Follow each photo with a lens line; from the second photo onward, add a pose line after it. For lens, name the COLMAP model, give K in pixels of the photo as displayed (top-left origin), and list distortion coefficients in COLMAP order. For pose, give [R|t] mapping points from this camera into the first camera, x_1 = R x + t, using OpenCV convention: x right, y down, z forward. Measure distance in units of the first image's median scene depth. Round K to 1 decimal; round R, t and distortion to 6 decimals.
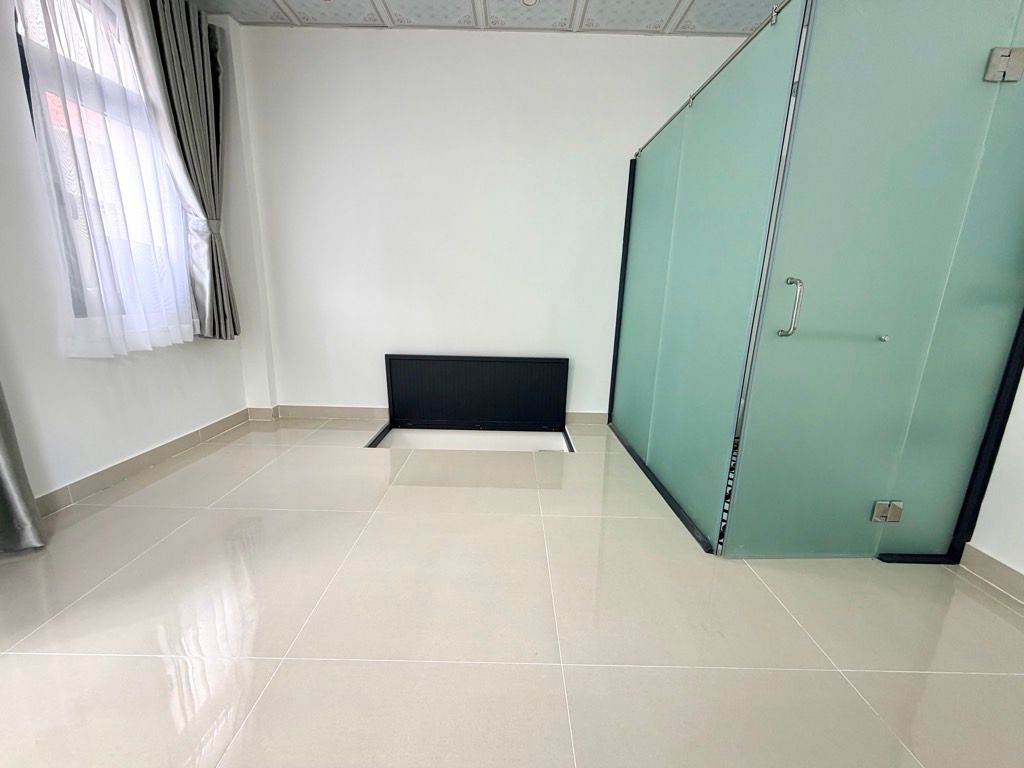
lens RADIAL K [[407.6, 0, 509.2], [0, 407.6, 384.5], [0, 0, 1]] dist [0.001888, 0.000088]
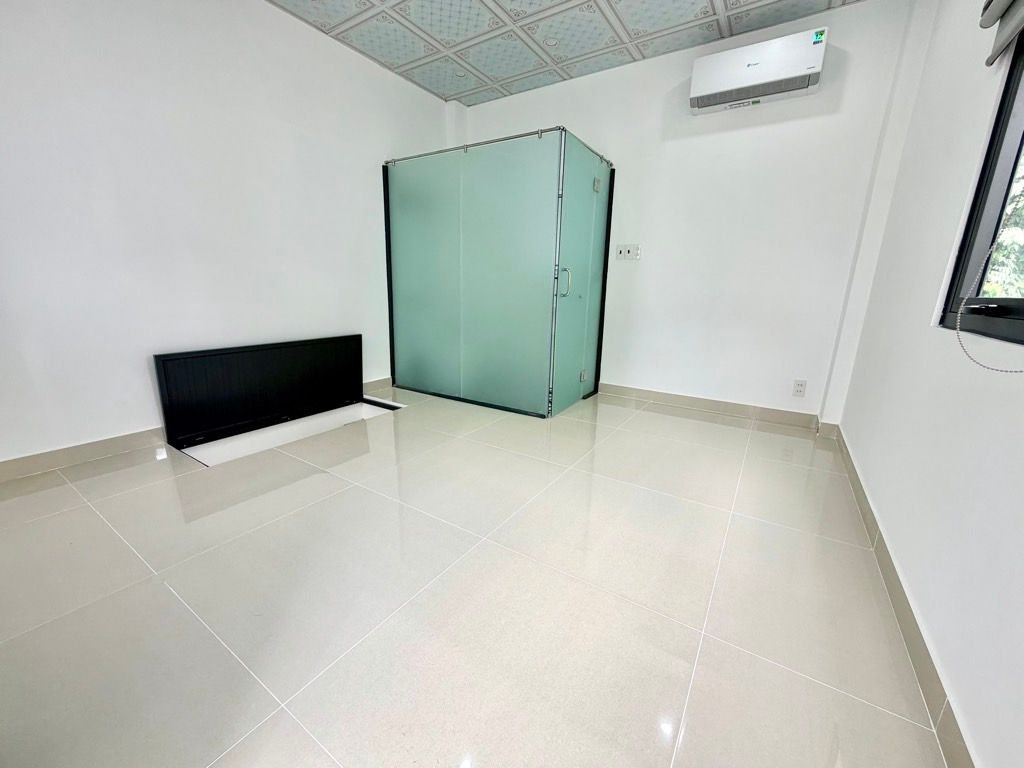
lens RADIAL K [[407.6, 0, 509.2], [0, 407.6, 384.5], [0, 0, 1]] dist [0.001888, 0.000088]
pose [[0.546169, -0.208092, 0.811417, -0.570341], [0.180390, 0.975144, 0.128659, -0.000153], [-0.818021, 0.076102, 0.570131, 0.039651]]
